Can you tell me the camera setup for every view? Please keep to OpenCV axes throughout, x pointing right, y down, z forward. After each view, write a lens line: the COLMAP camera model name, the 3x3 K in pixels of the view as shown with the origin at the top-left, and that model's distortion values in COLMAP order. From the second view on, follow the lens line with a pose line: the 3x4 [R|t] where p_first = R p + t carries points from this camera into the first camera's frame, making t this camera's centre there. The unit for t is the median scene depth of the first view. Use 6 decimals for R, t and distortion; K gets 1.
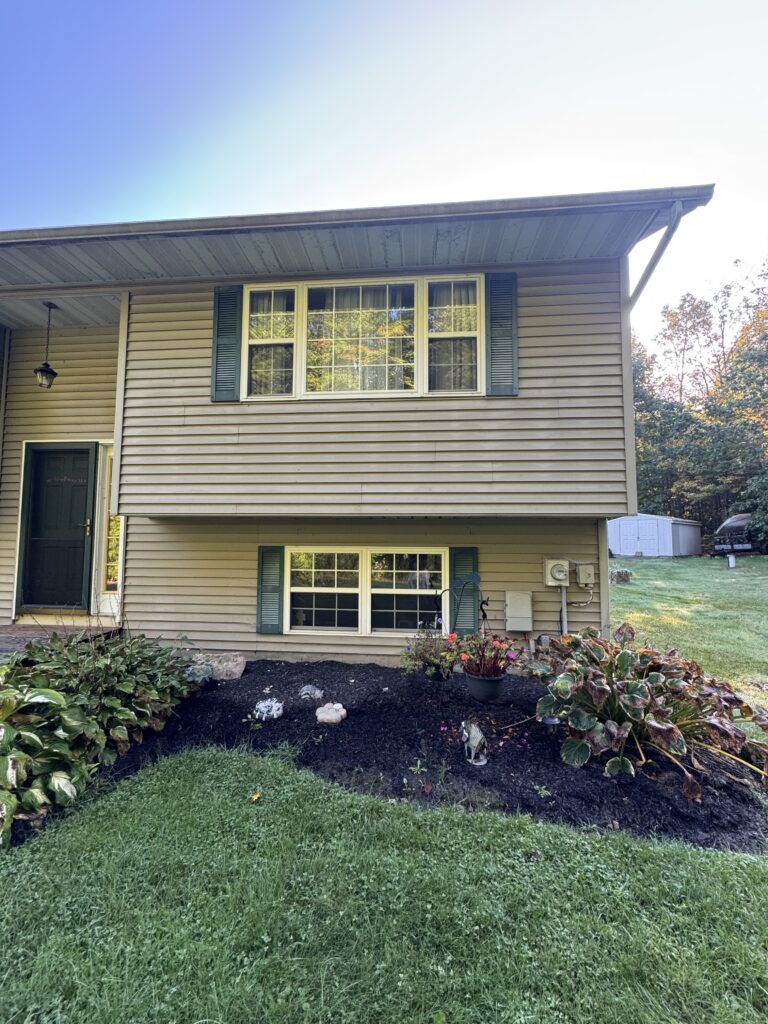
lens RADIAL K [[397.9, 0, 384.0], [0, 397.9, 512.0], [0, 0, 1]] dist [-0.001776, -0.000079]
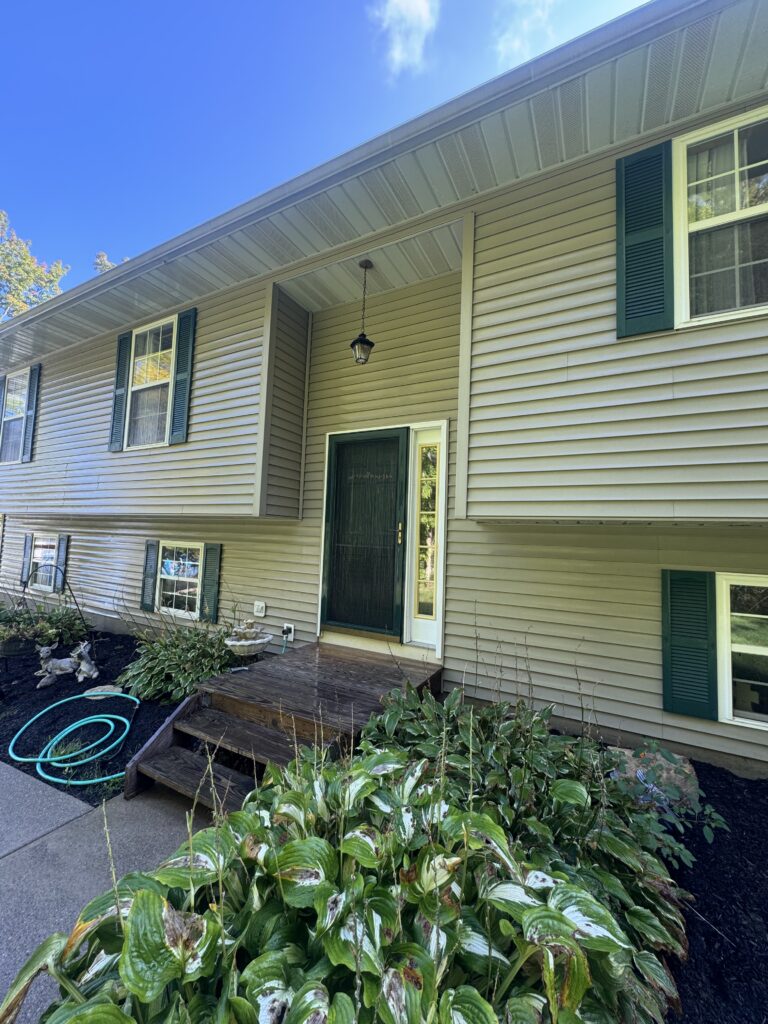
lens RADIAL K [[397.9, 0, 384.0], [0, 397.9, 512.0], [0, 0, 1]] dist [-0.001776, -0.000079]
pose [[0.921824, 0.000185, -0.387609, -0.461144], [-0.004569, 0.999936, -0.010389, 0.003990], [0.387582, 0.011348, 0.921766, 0.244468]]
